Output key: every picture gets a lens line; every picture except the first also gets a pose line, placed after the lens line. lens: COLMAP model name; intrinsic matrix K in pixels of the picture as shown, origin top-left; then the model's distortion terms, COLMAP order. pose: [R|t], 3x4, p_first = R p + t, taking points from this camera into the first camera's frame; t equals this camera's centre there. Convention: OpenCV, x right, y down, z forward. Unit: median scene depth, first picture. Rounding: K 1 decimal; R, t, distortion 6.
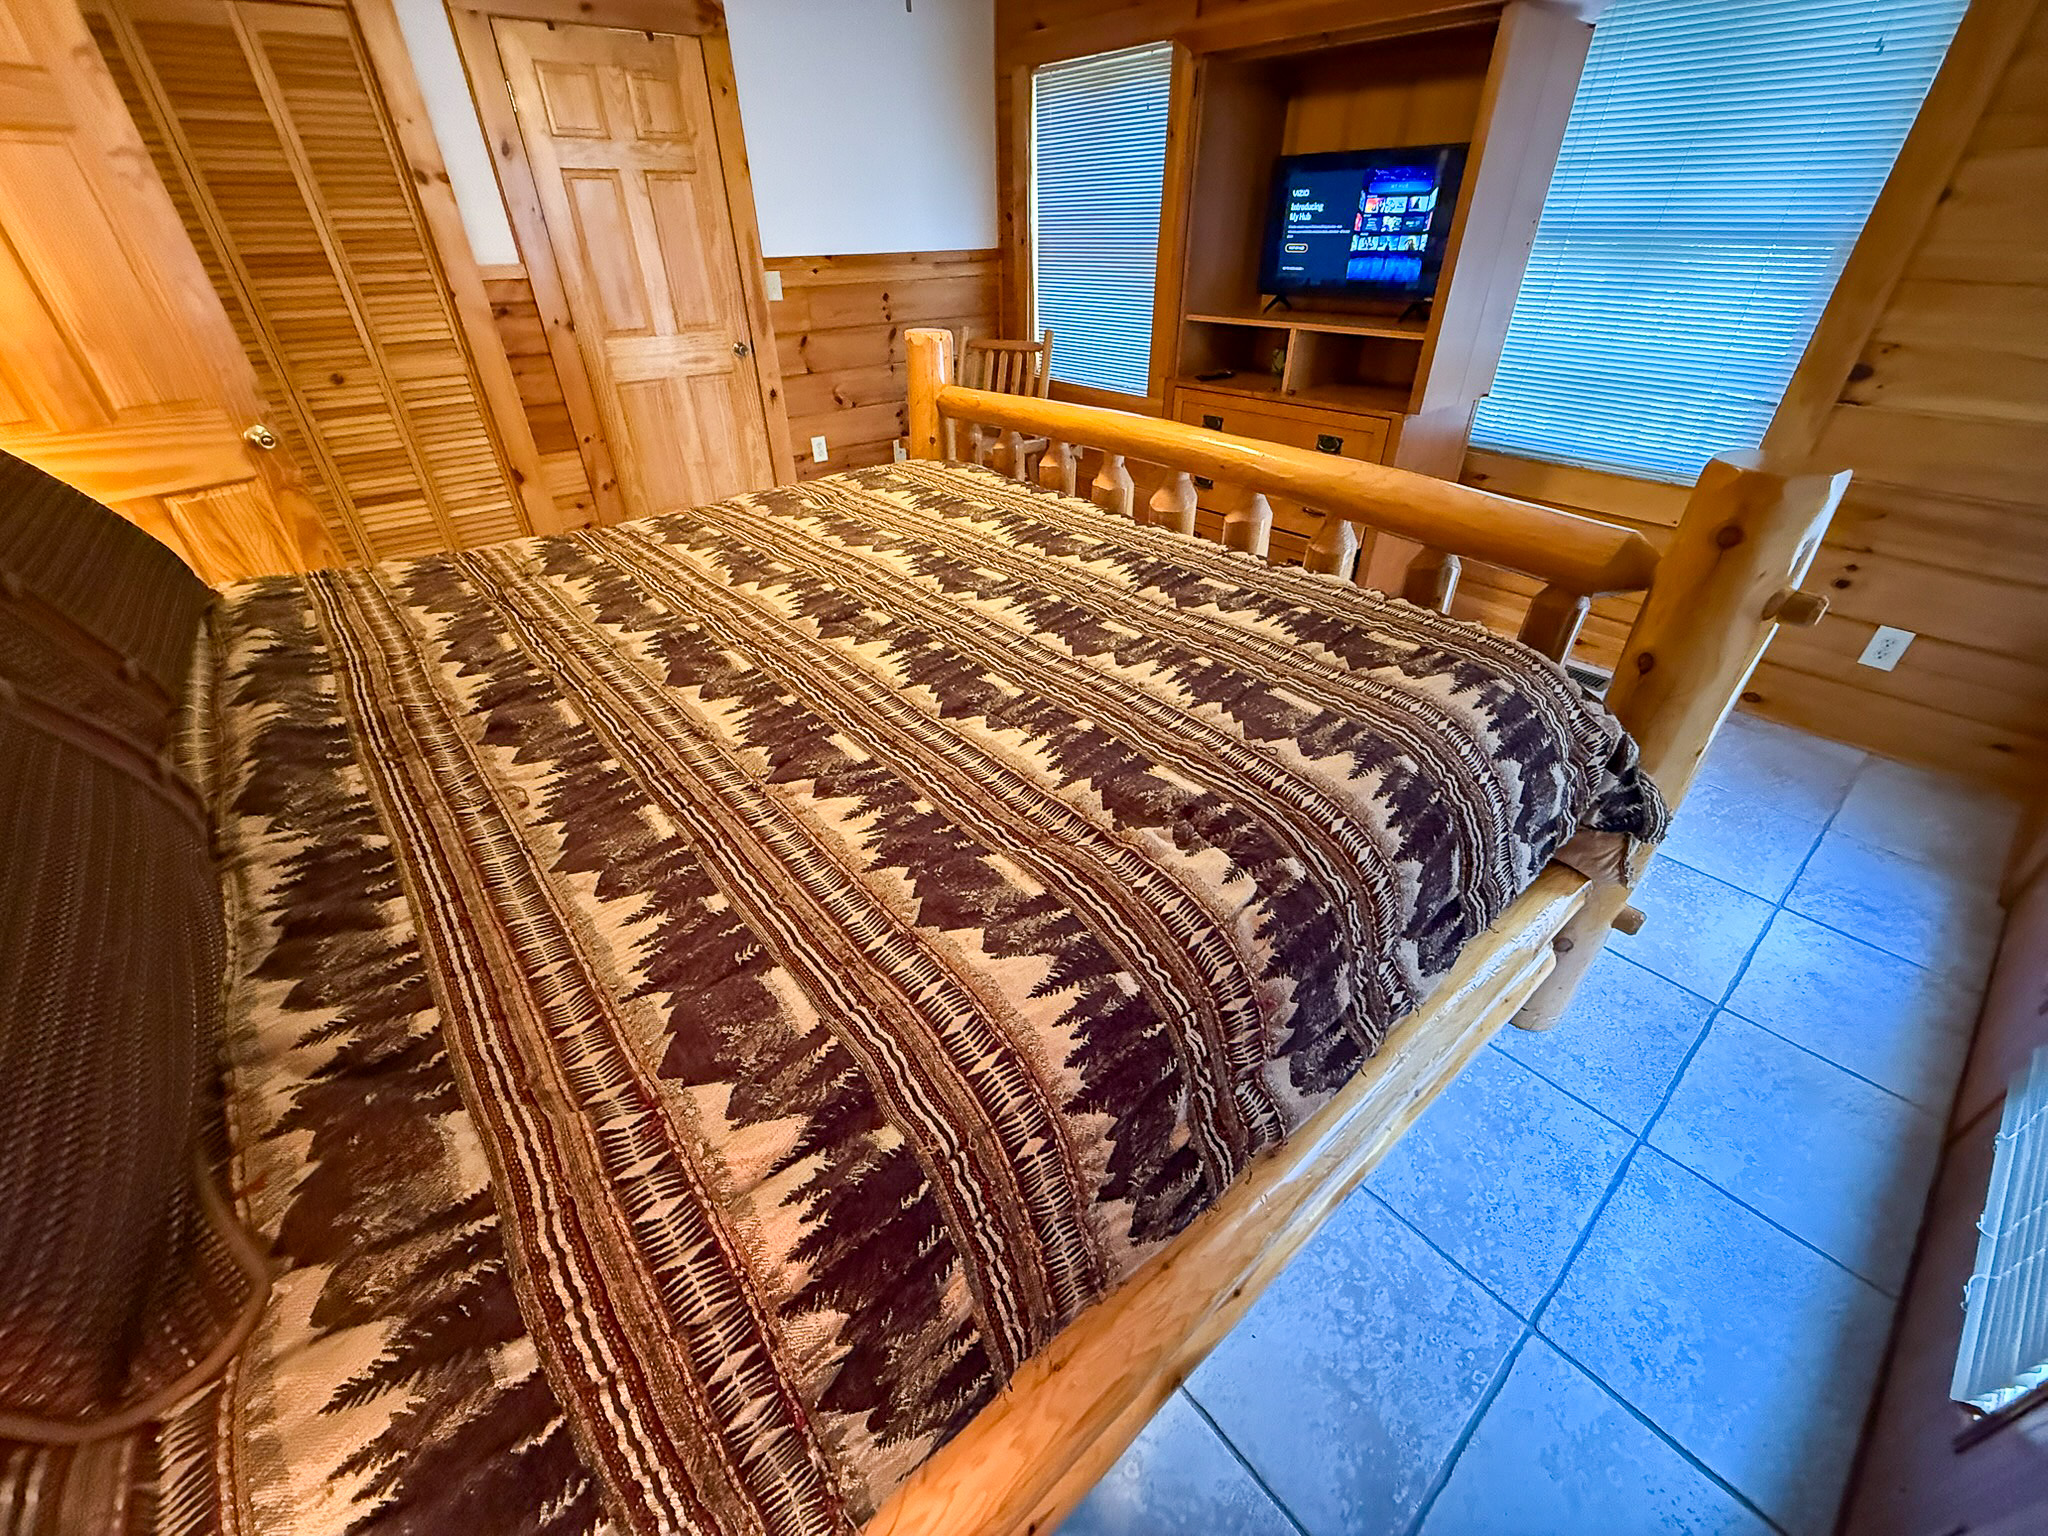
lens RADIAL K [[810.7, 0, 1022.3], [0, 810.7, 769.4], [0, 0, 1]] dist [-0.000541, 0.000552]
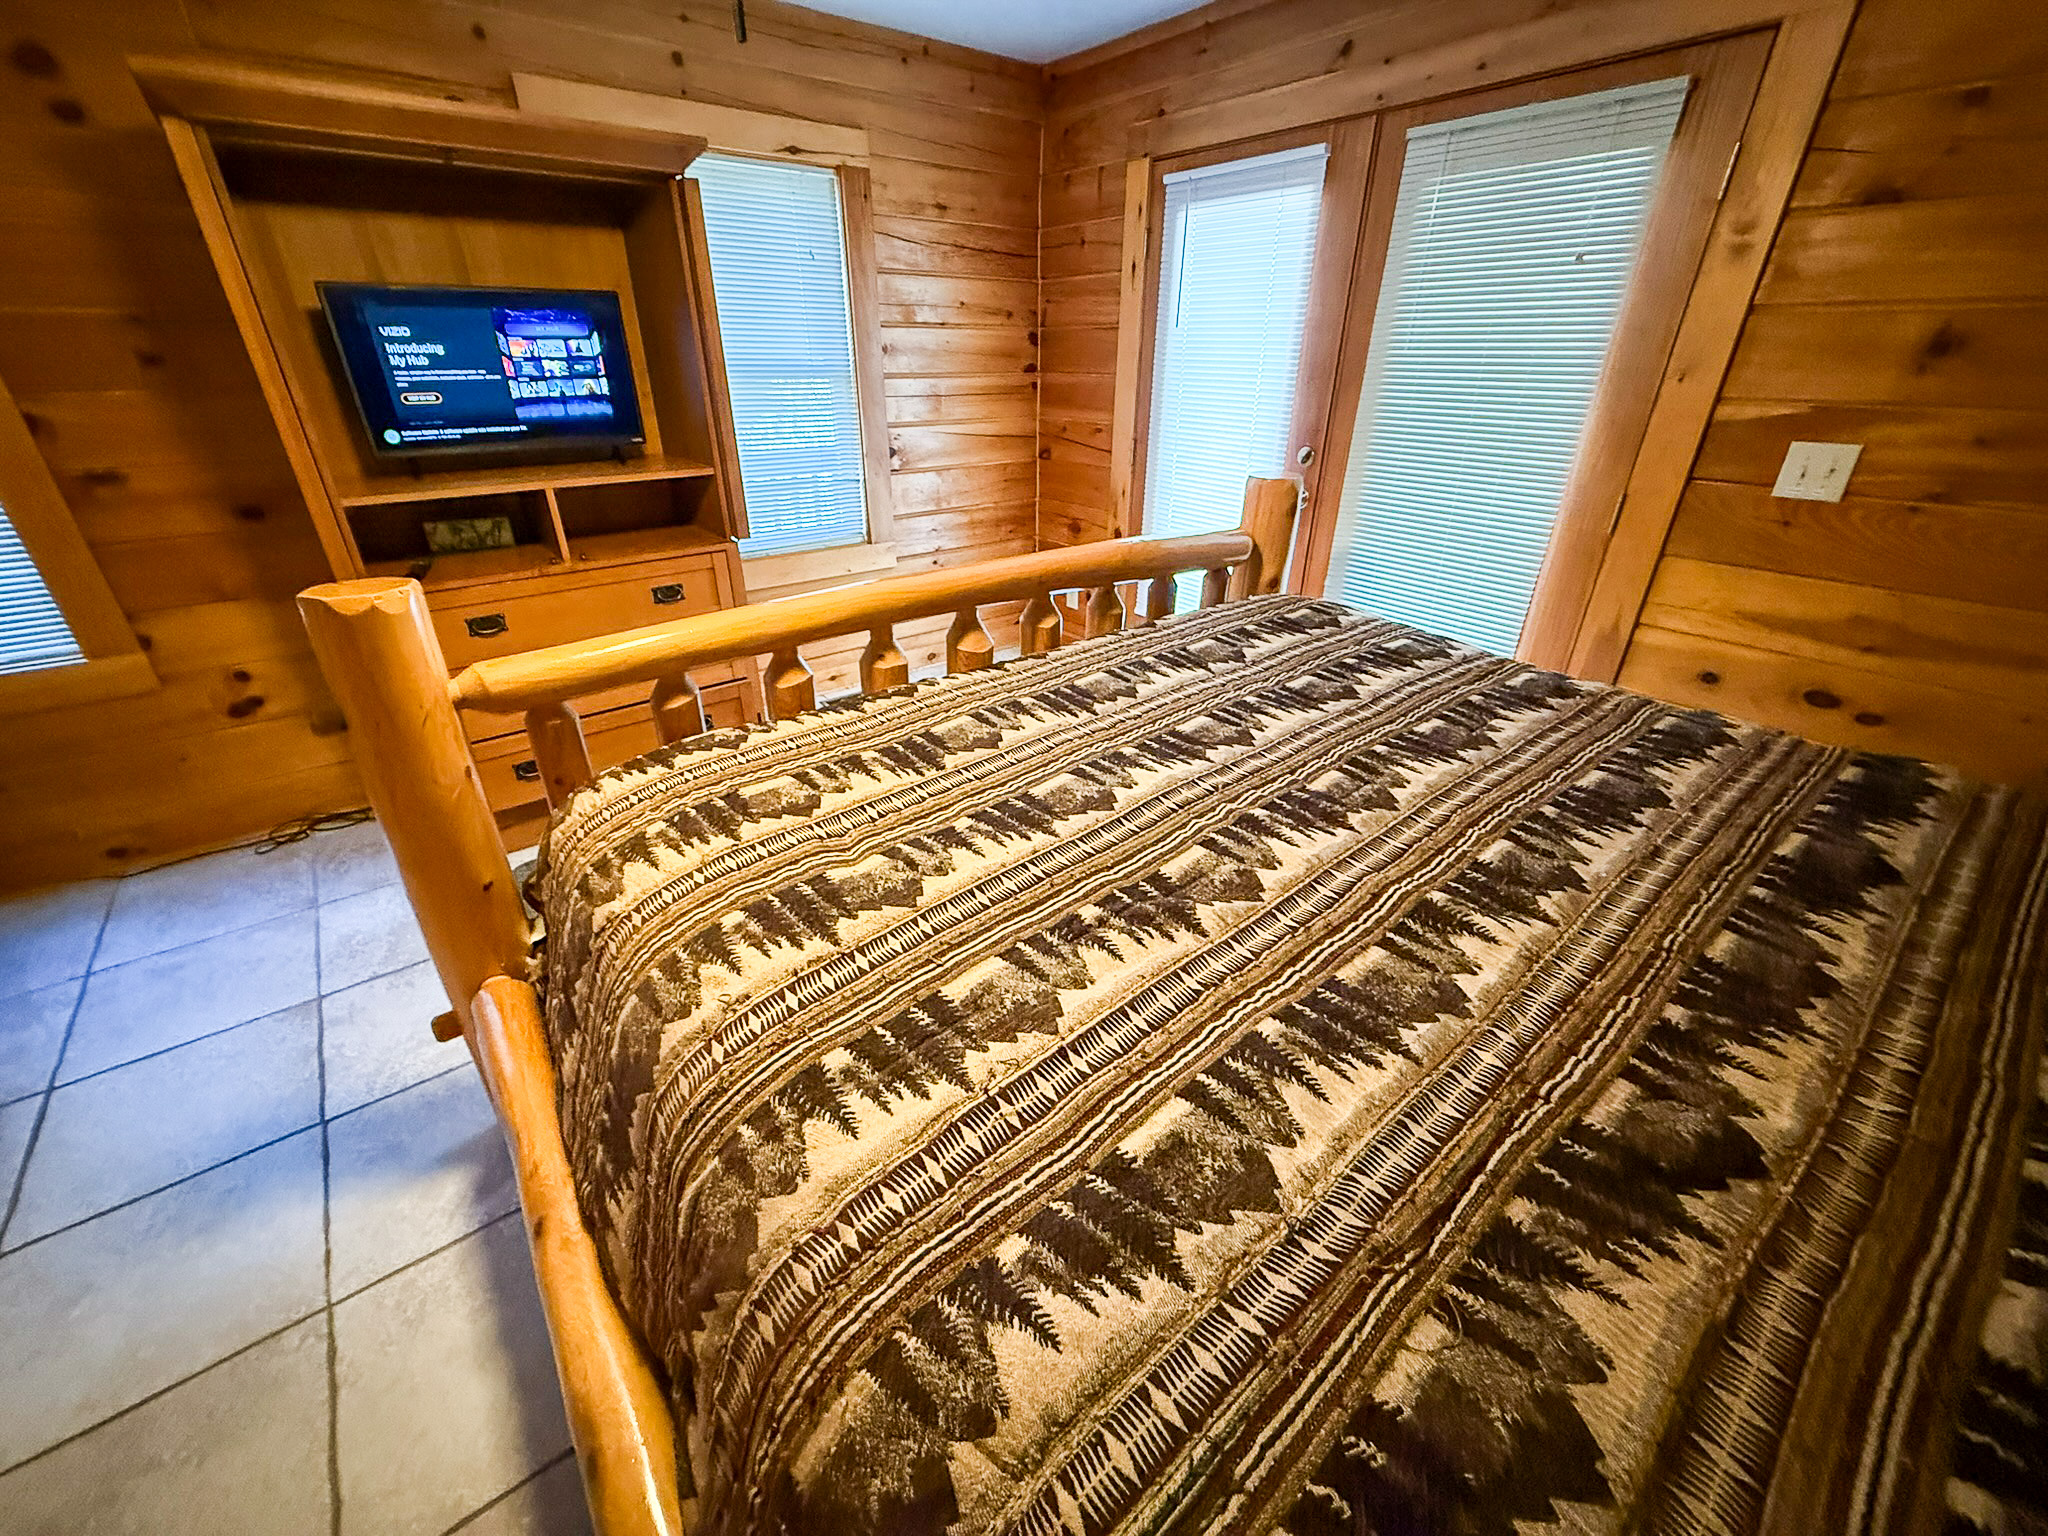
lens RADIAL K [[810.7, 0, 1021.6], [0, 810.7, 765.0], [0, 0, 1]] dist [-0.000541, 0.000552]
pose [[0.034206, -0.450348, 0.892197, -0.527615], [0.558377, 0.749004, 0.356662, -0.380202], [-0.828882, 0.485983, 0.277084, 0.543857]]
